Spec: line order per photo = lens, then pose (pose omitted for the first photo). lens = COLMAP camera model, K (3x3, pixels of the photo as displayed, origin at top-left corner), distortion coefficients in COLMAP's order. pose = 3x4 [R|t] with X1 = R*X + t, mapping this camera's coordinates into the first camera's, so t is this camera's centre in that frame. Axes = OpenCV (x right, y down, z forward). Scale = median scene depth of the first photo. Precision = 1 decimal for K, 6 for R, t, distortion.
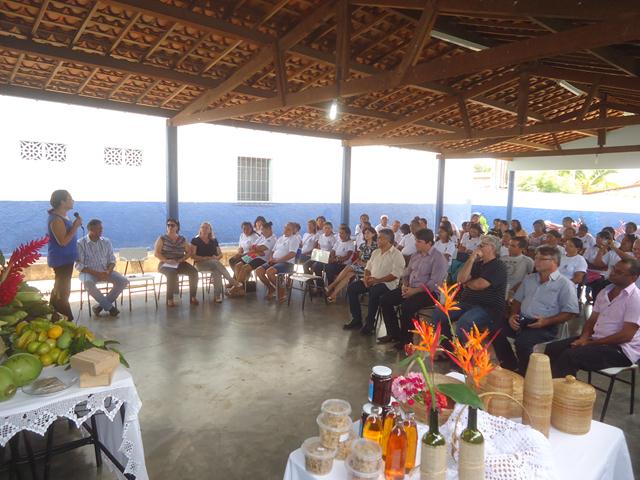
lens RADIAL K [[462.9, 0, 320.0], [0, 462.9, 240.0], [0, 0, 1]] dist [-0.008931, 0.002113]
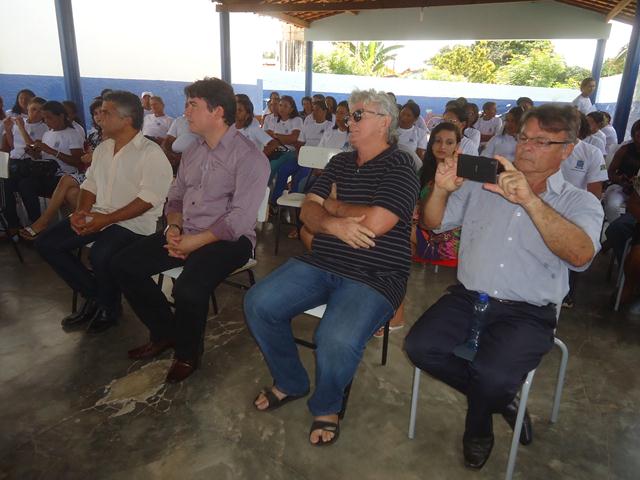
lens RADIAL K [[475.2, 0, 320.0], [0, 475.2, 240.0], [0, 0, 1]] dist [-0.001775, -0.107415]
pose [[0.901247, -0.123054, 0.415465, 0.111885], [0.029902, 0.974204, 0.223680, 0.017118], [-0.432272, -0.189168, 0.881678, 0.509136]]
